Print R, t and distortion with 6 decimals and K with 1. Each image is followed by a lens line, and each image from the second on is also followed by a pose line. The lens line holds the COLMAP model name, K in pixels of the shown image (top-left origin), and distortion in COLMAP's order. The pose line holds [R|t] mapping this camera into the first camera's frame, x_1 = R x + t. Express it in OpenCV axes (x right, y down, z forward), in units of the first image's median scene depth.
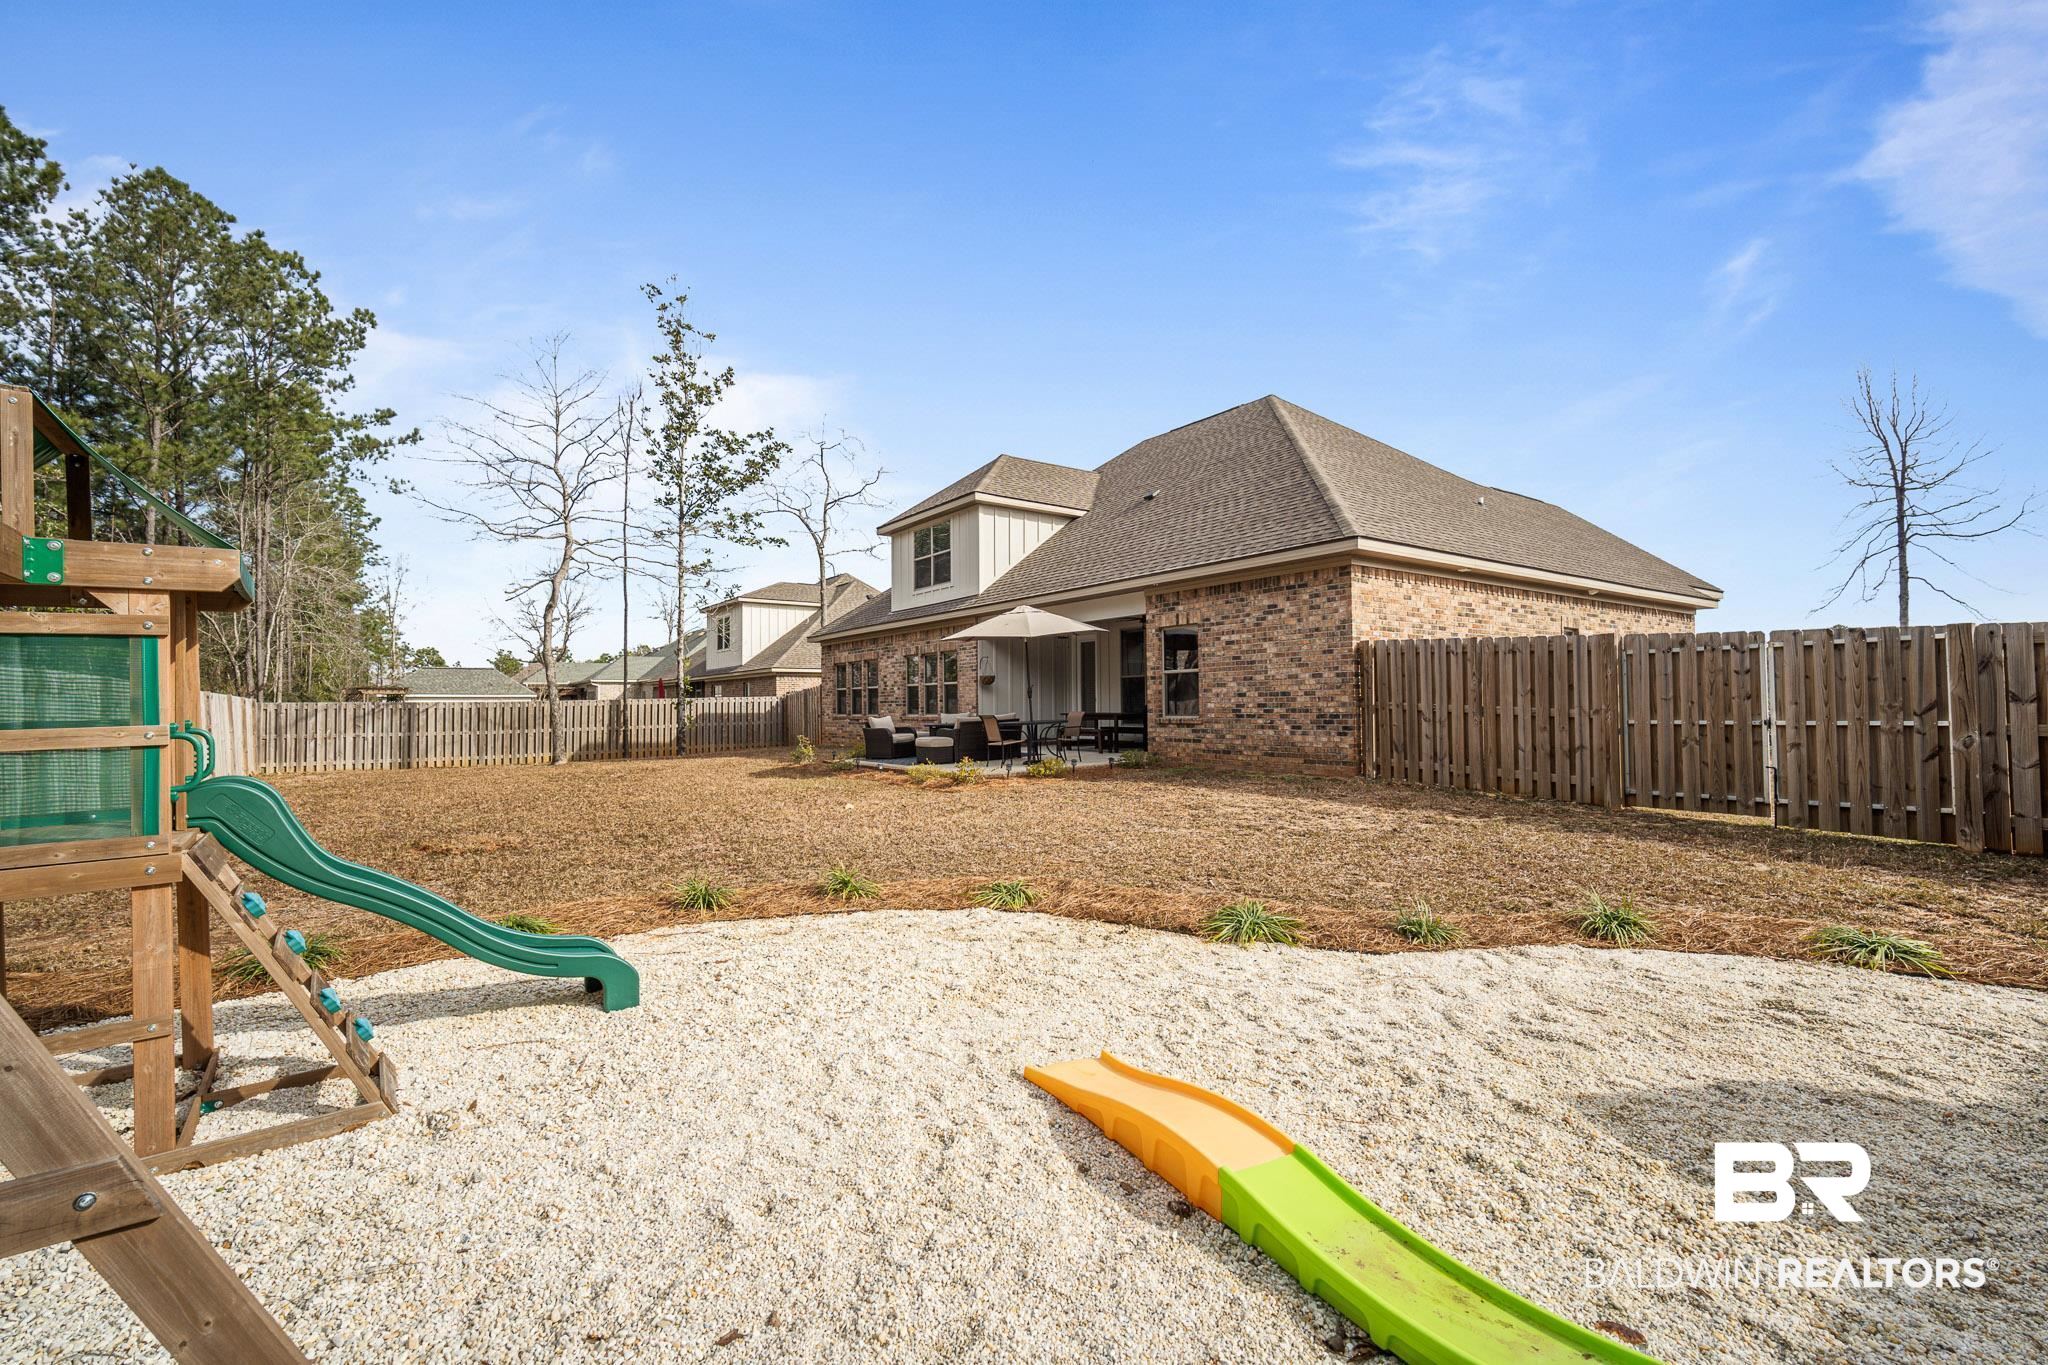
lens RADIAL K [[899.1, 0, 1032.1], [0, 899.1, 682.0], [0, 0, 1]] dist [-0.001848, 0.000083]
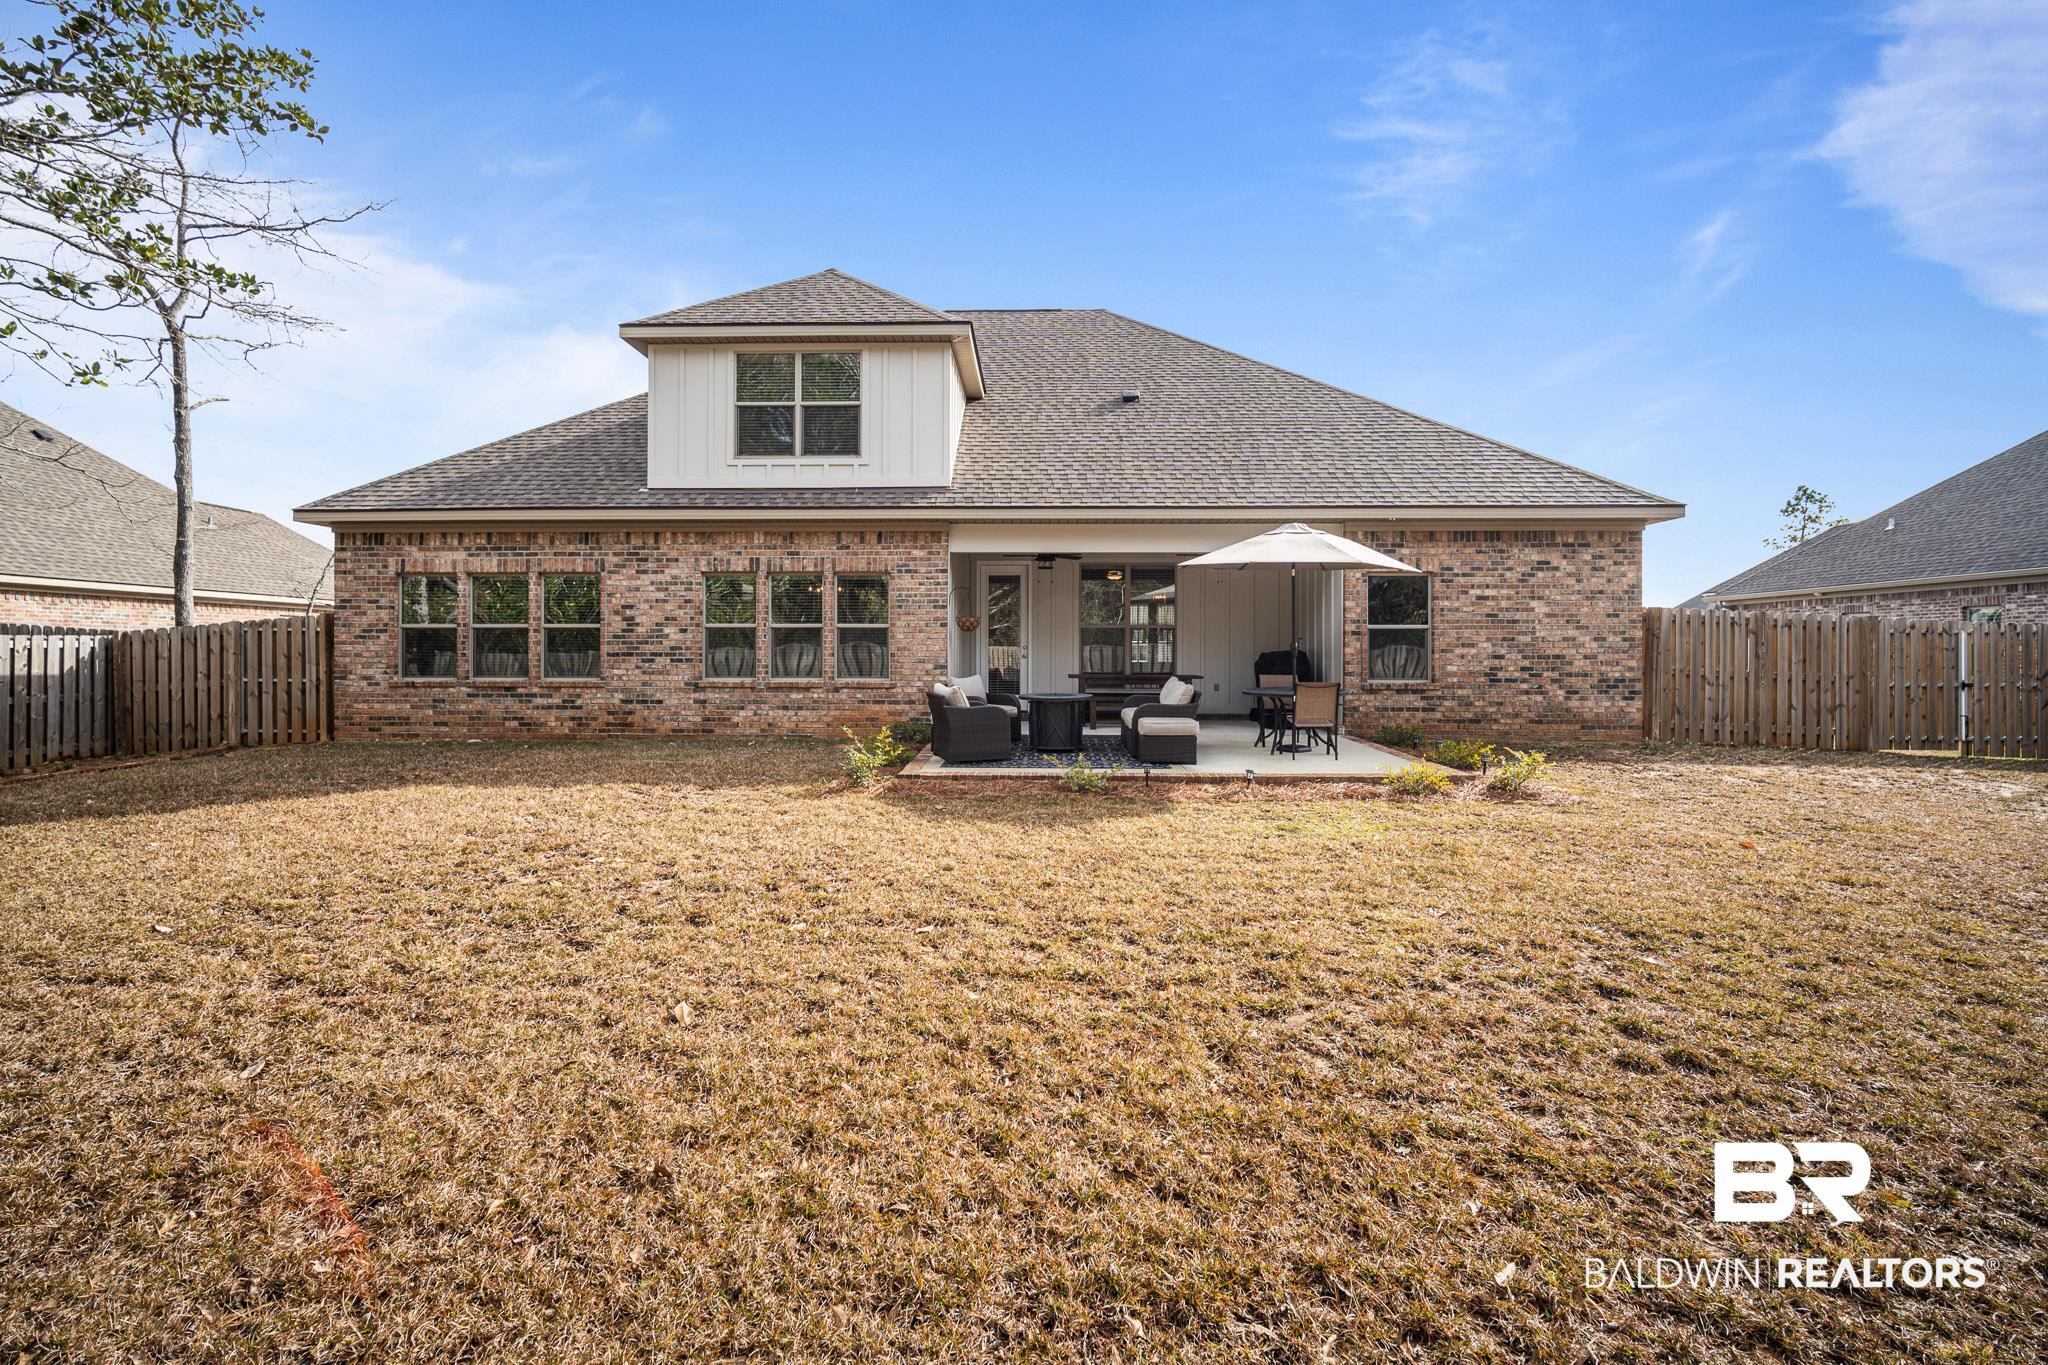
lens RADIAL K [[899.1, 0, 1032.1], [0, 899.1, 682.0], [0, 0, 1]] dist [-0.001848, 0.000083]
pose [[0.591558, 0.007551, 0.806227, -0.786177], [-0.029290, 0.999497, 0.012131, 0.042988], [-0.805730, -0.030790, 0.591482, 0.862153]]
